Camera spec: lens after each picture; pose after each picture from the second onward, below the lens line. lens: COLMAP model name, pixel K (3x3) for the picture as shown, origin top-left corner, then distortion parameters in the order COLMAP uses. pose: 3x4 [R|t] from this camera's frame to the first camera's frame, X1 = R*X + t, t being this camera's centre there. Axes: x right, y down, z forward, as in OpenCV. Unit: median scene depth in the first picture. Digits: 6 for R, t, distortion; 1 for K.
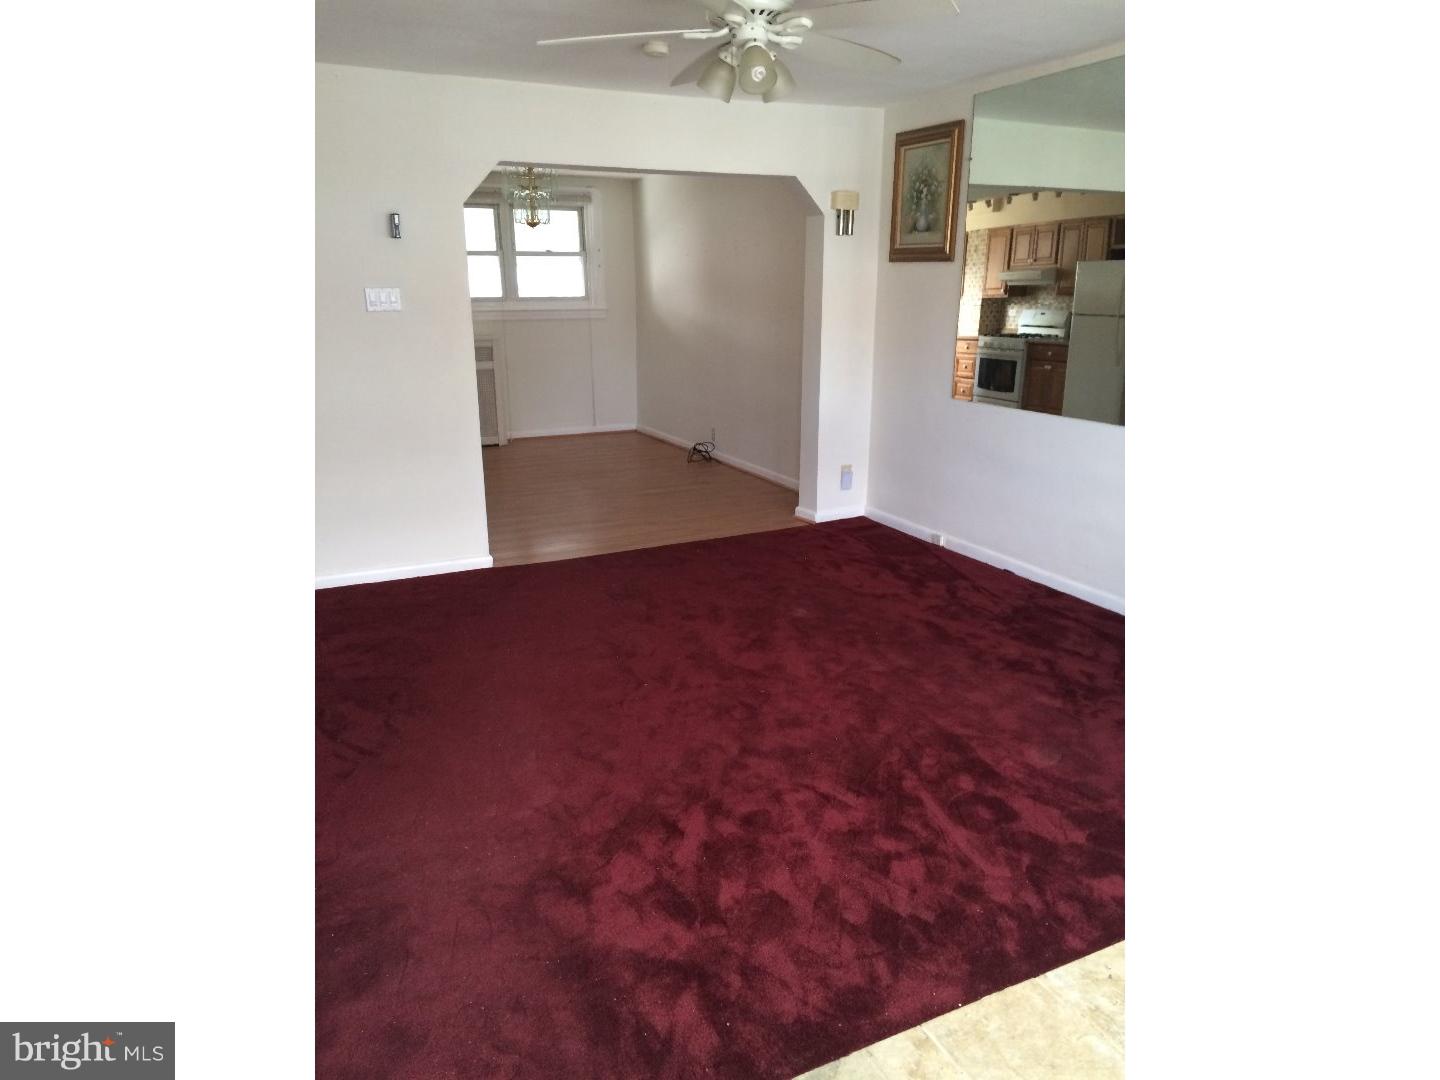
lens RADIAL K [[927.9, 0, 720.0], [0, 927.9, 540.0], [0, 0, 1]] dist [-0.067967, -0.000140]
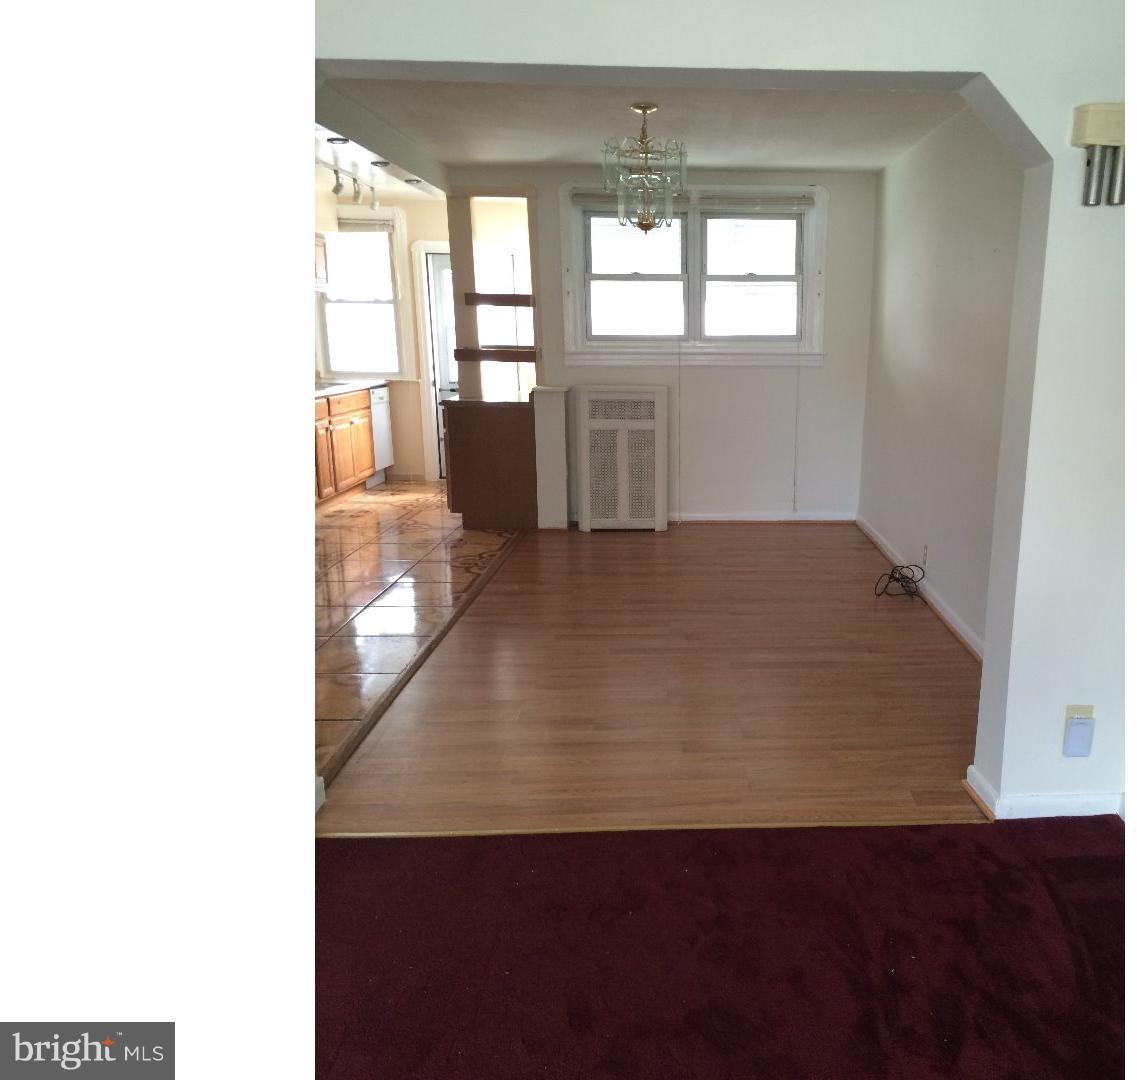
lens RADIAL K [[1069.6, 0, 568.5], [0, 1069.6, 540.0], [0, 0, 1]] dist [0.025354, -0.013184]
pose [[0.910863, 0.086307, -0.403584, 0.048917], [-0.113716, 0.992521, -0.044399, -0.047386], [0.396734, 0.086335, 0.913865, 0.173837]]
